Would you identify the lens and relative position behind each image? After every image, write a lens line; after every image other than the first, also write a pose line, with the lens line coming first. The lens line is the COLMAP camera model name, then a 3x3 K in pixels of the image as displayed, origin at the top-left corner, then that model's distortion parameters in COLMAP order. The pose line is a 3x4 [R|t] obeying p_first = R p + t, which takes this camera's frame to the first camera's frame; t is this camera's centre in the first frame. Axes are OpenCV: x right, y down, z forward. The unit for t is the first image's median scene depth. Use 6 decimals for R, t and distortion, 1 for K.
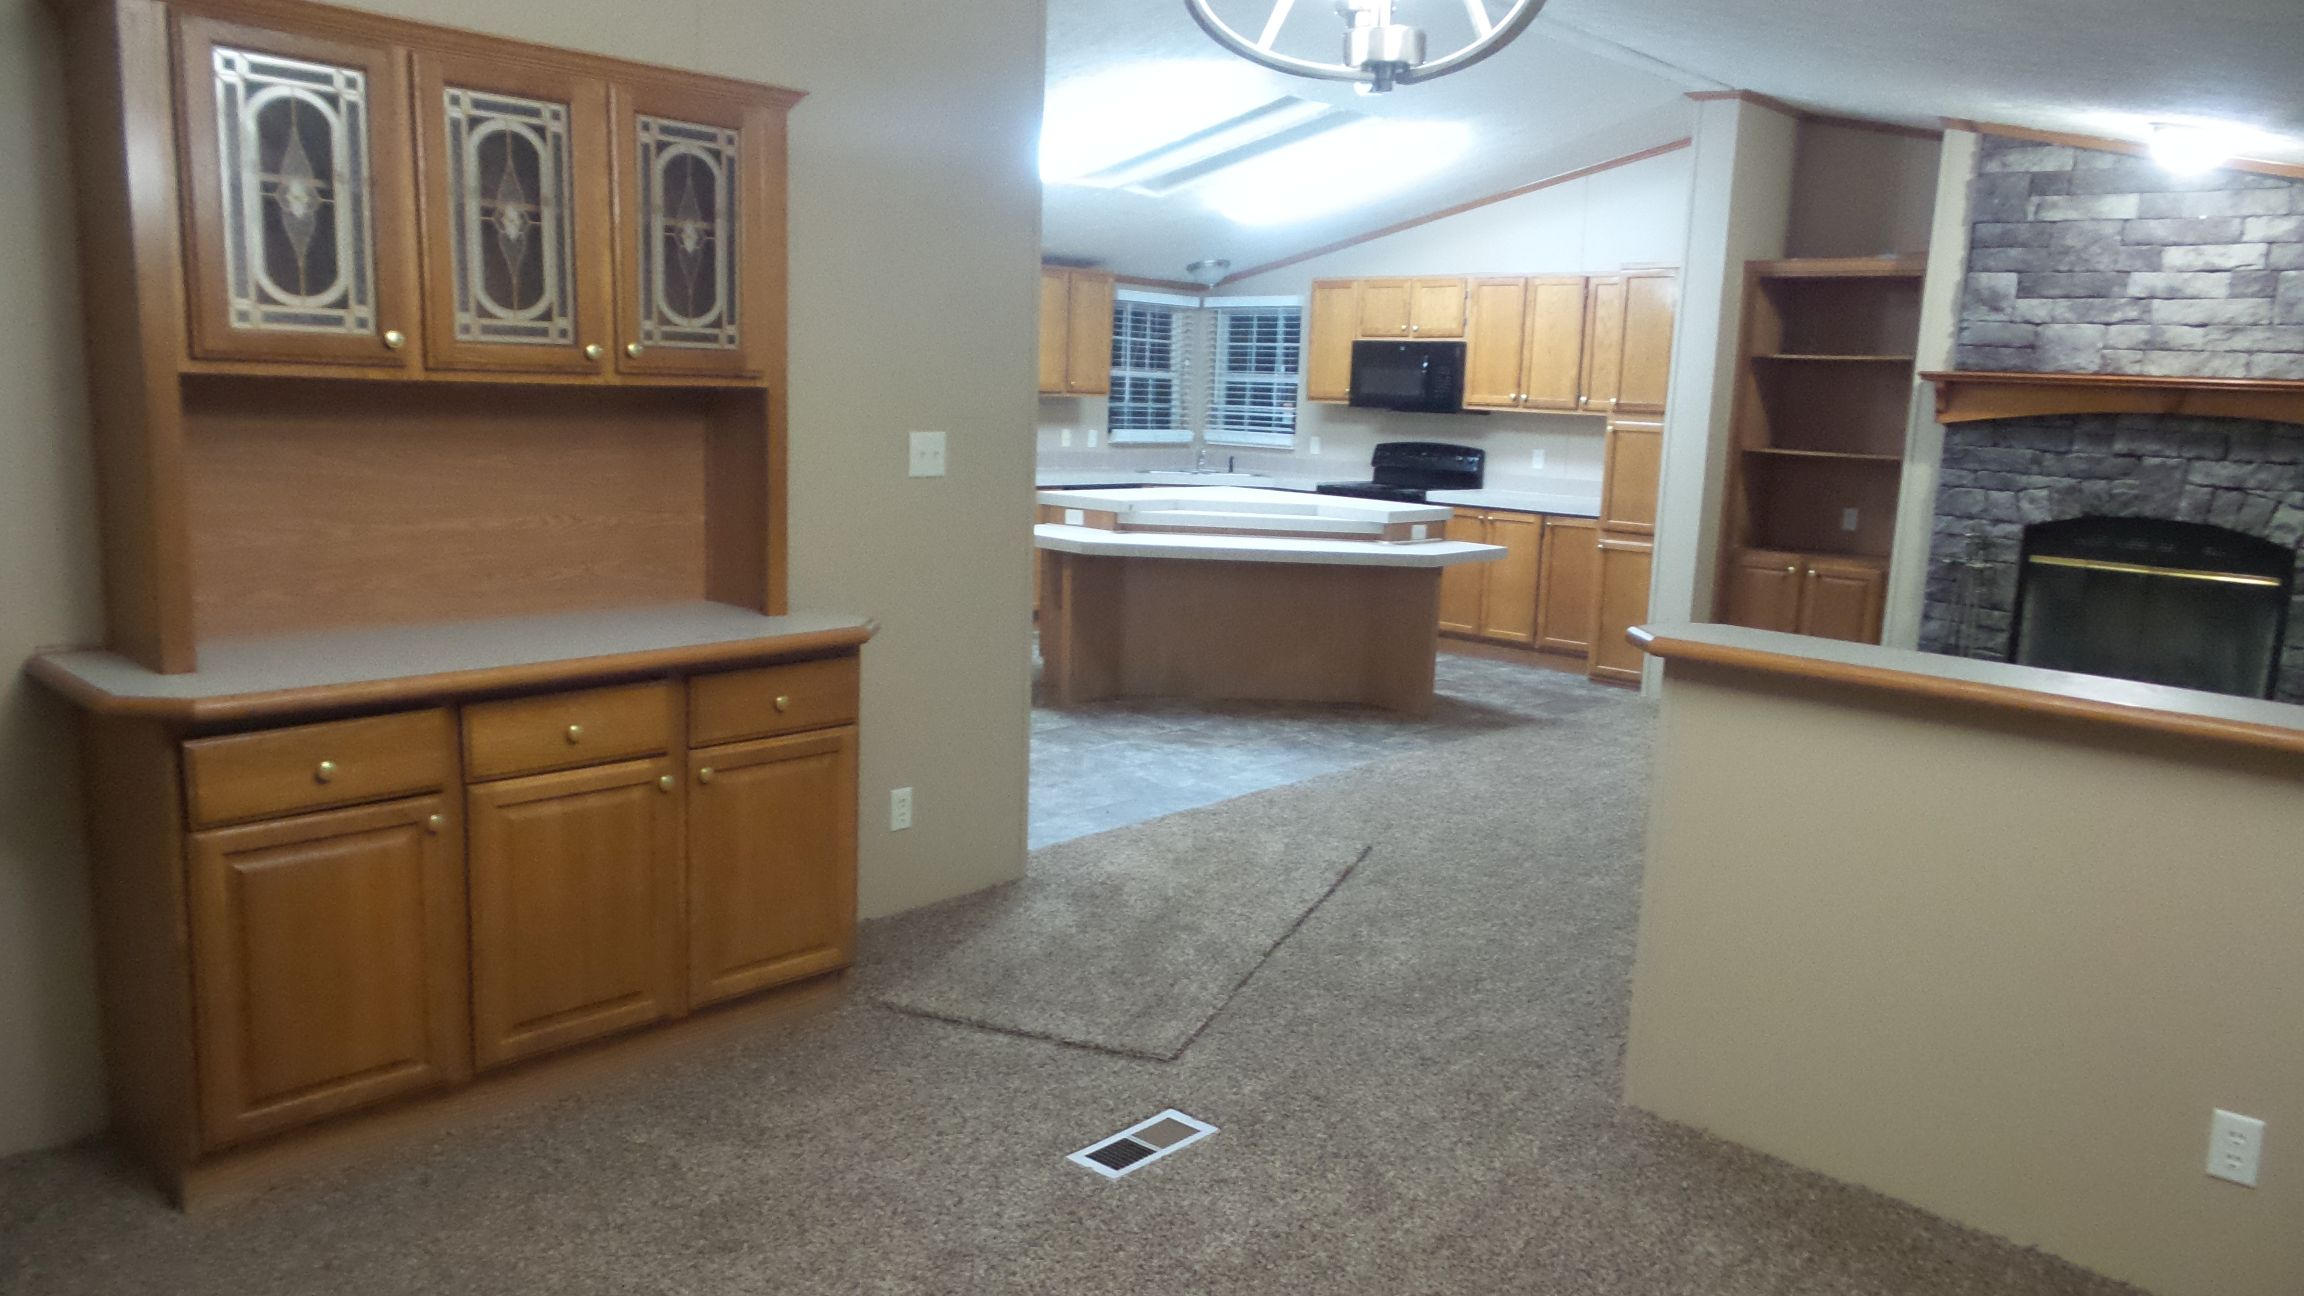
lens RADIAL K [[1598.5, 0, 1159.8], [0, 1598.5, 650.5], [0, 0, 1]] dist [-0.002237, 0.001093]
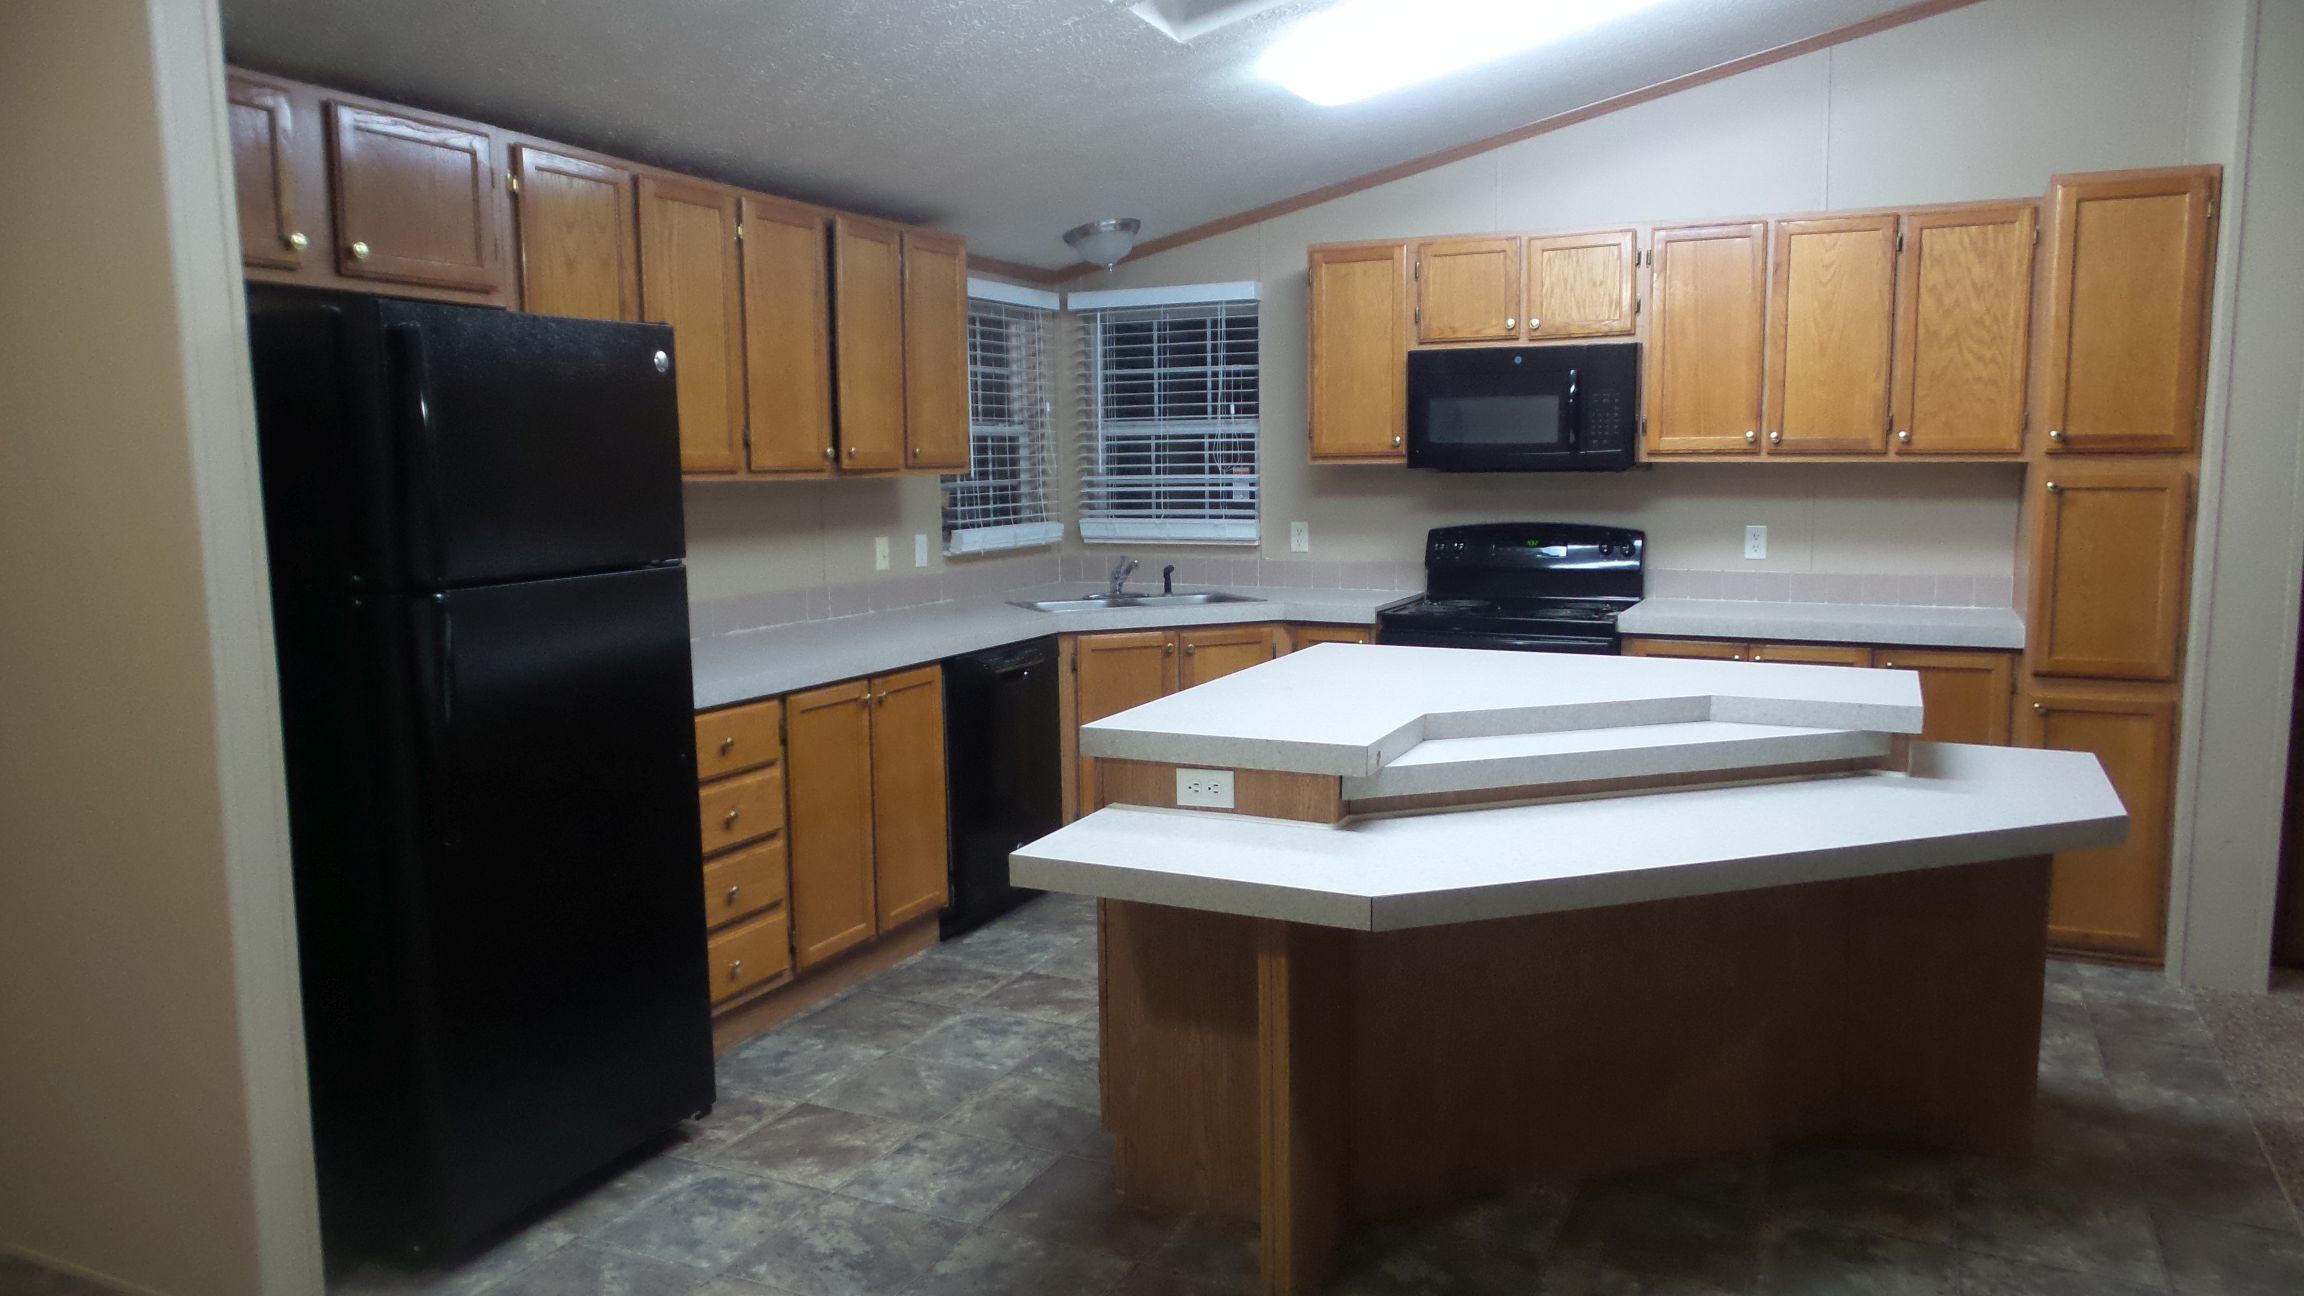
lens RADIAL K [[1598.5, 0, 1159.8], [0, 1598.5, 650.5], [0, 0, 1]] dist [-0.002237, 0.001093]
pose [[0.951376, -0.084016, 0.296353, -0.187080], [0.093998, 0.995380, -0.019569, -0.117605], [-0.293340, 0.046474, 0.954878, 0.672932]]
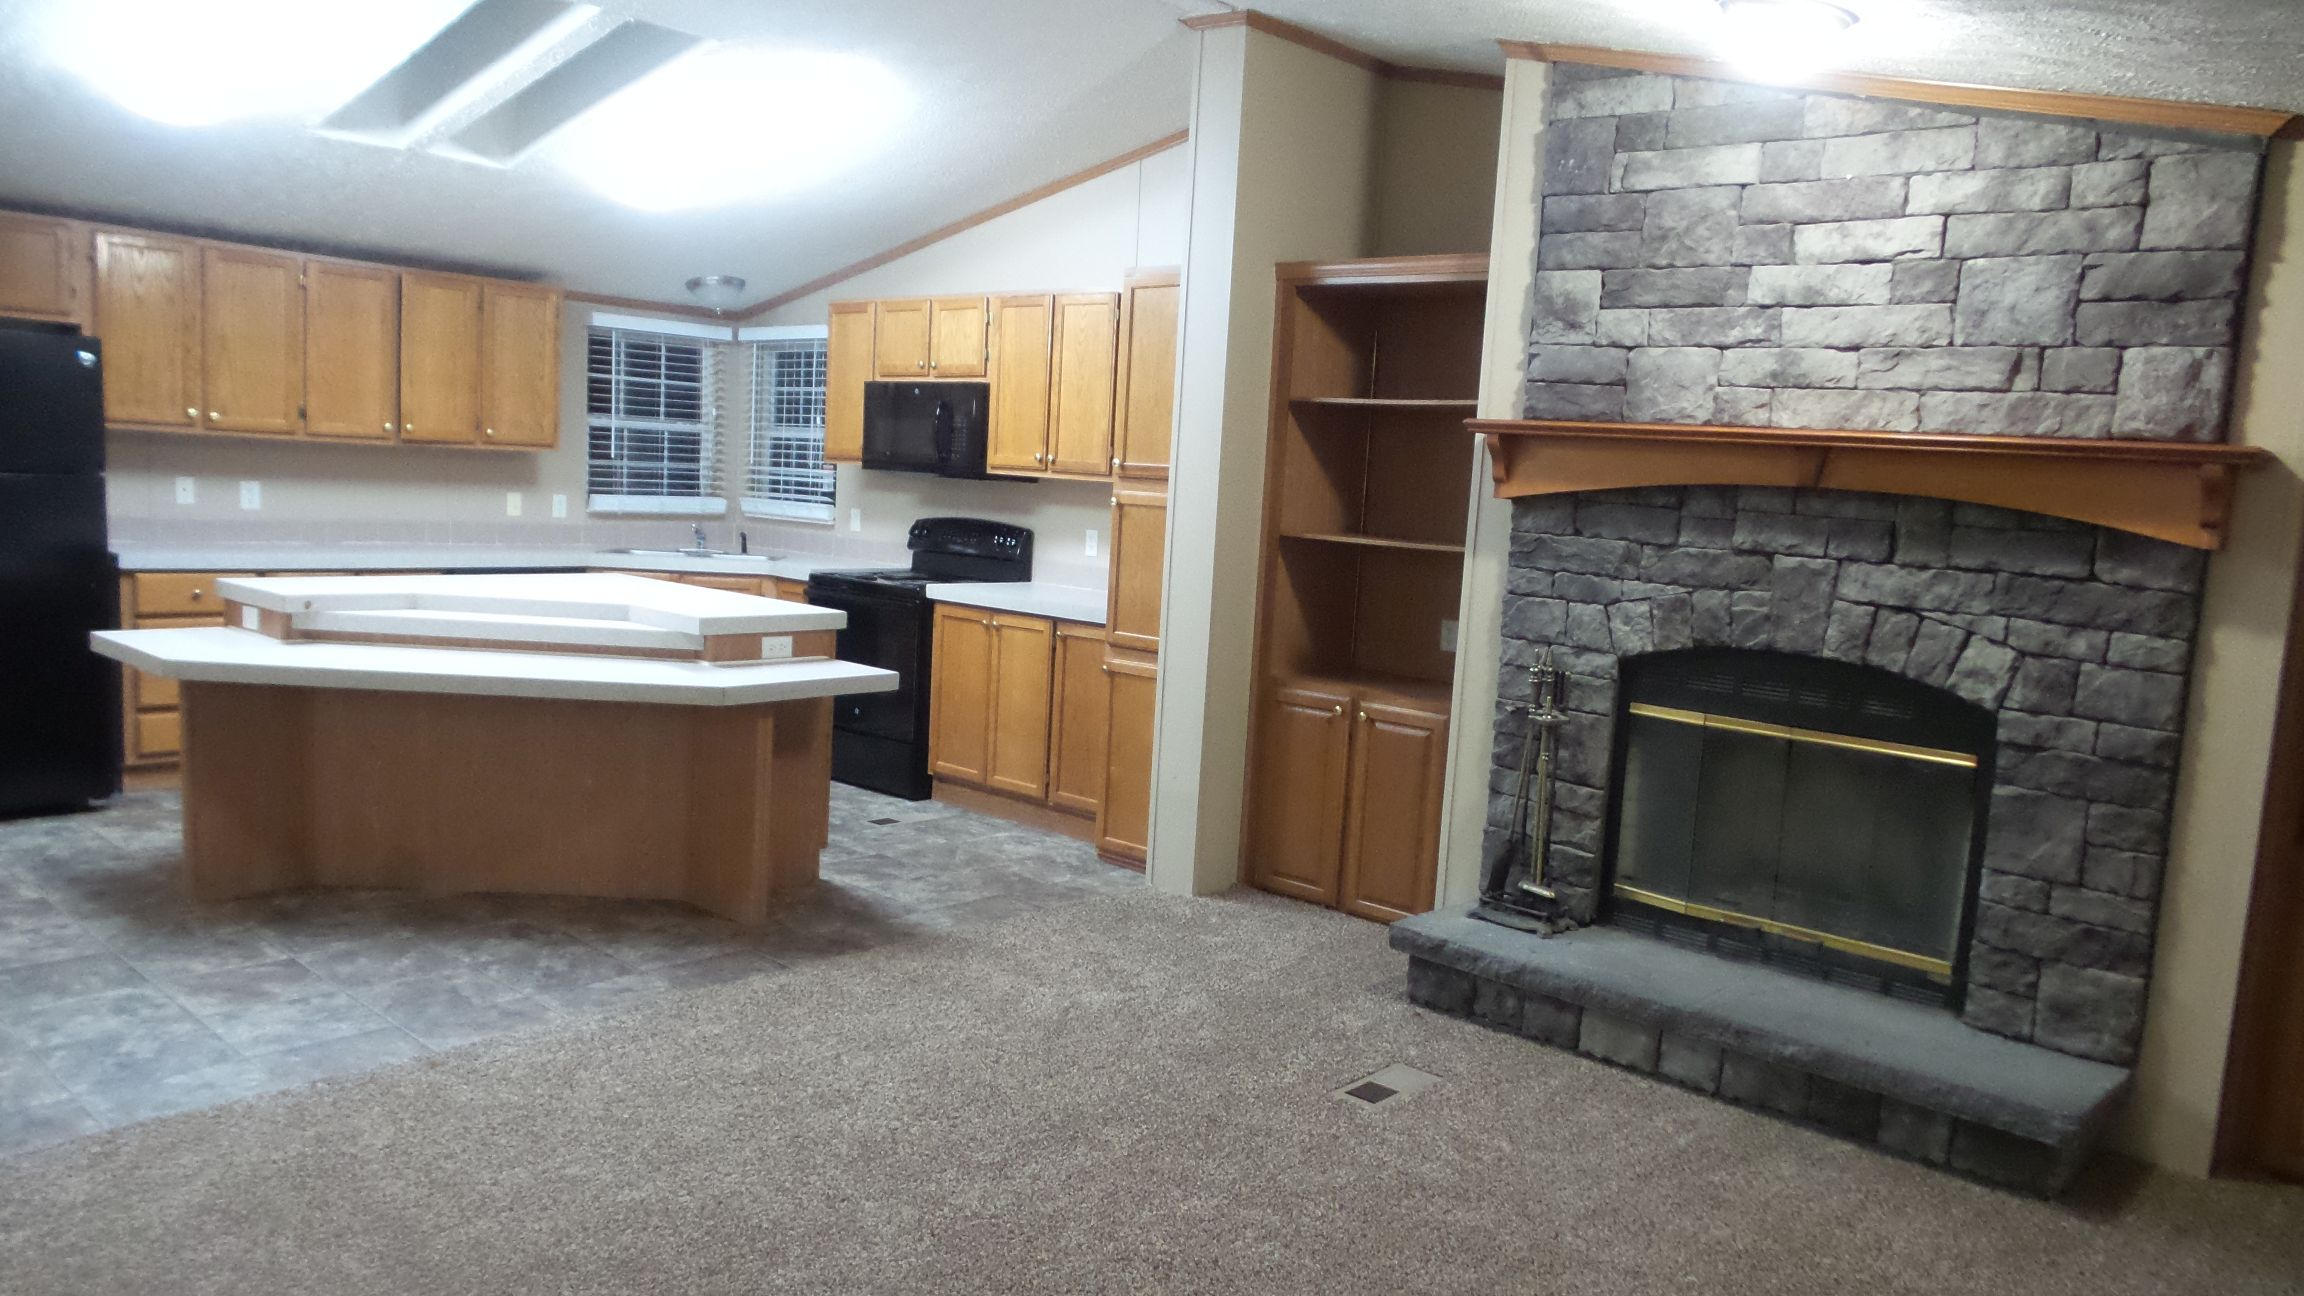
lens RADIAL K [[1598.5, 0, 1159.8], [0, 1598.5, 650.5], [0, 0, 1]] dist [-0.002237, 0.001093]
pose [[0.999703, 0.015234, 0.019026, 0.334591], [-0.014307, 0.998748, -0.047943, -0.046037], [-0.019732, 0.047656, 0.998669, 0.347146]]
